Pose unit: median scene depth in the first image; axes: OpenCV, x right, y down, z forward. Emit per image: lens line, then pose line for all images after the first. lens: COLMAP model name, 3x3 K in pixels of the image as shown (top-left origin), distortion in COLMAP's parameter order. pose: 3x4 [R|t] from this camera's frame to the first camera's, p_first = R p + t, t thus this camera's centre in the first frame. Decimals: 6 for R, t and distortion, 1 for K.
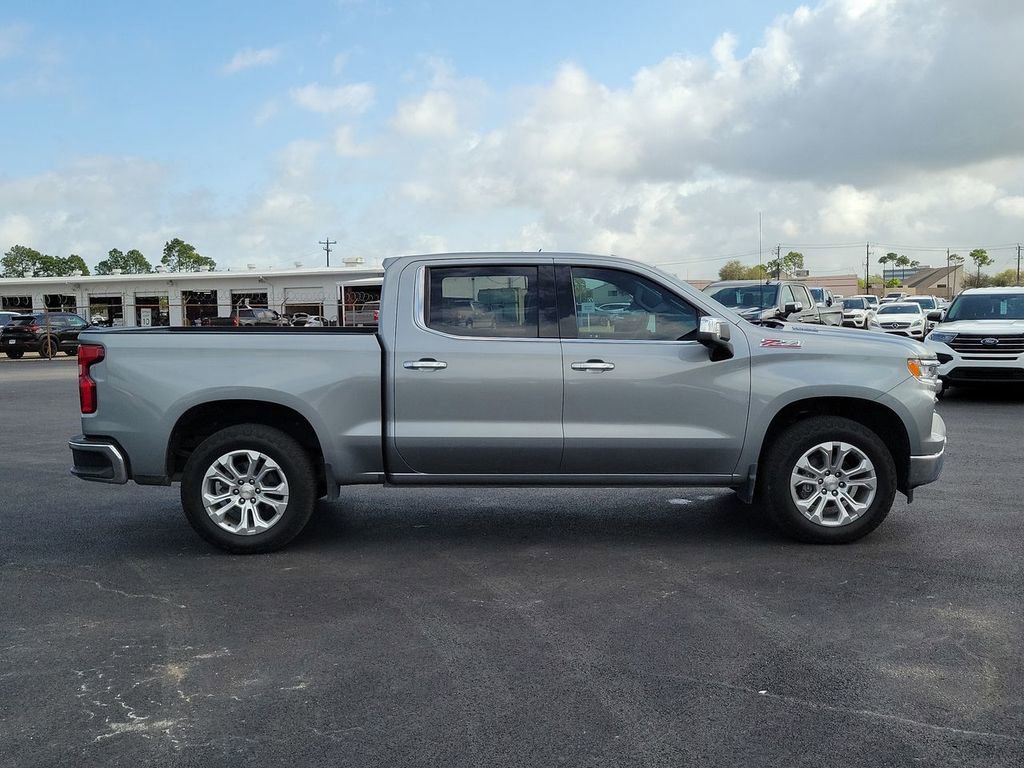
lens RADIAL K [[1041.1, 0, 500.6], [0, 1041.1, 397.0], [0, 0, 1]] dist [0.025326, 0.015998]
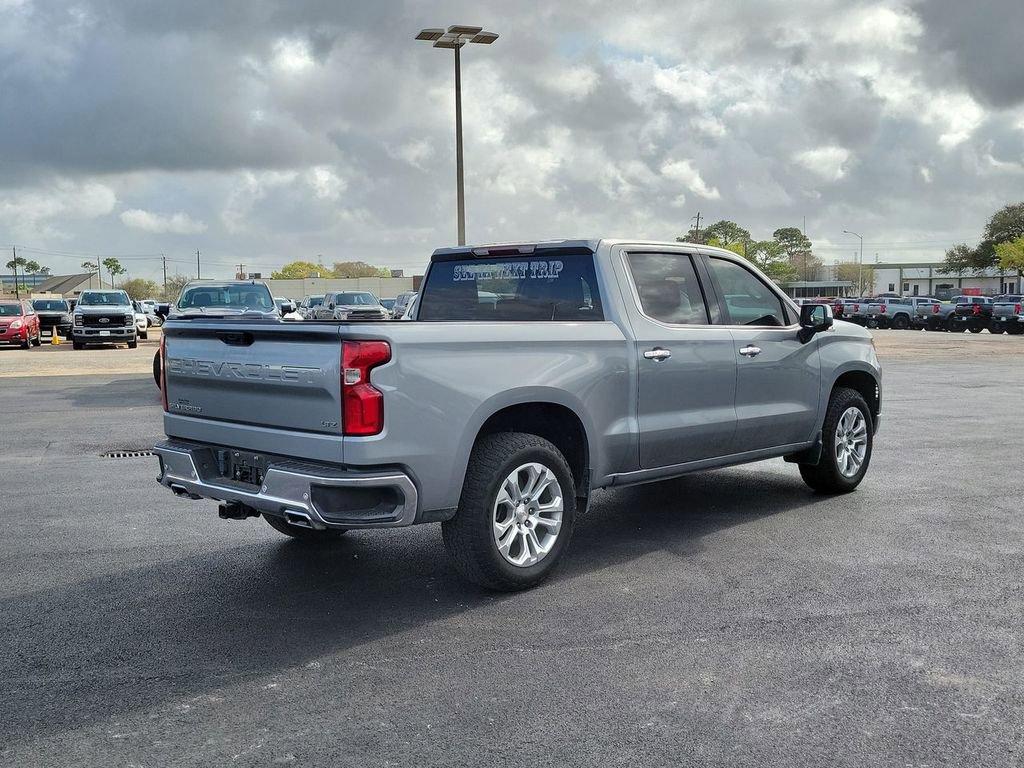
lens RADIAL K [[1041.1, 0, 500.6], [0, 1041.1, 397.0], [0, 0, 1]] dist [0.025326, 0.015998]
pose [[0.685340, -0.055760, 0.726085, -0.843819], [0.061020, 0.997955, 0.019042, -0.018321], [-0.725662, 0.031255, 0.687341, 0.440022]]
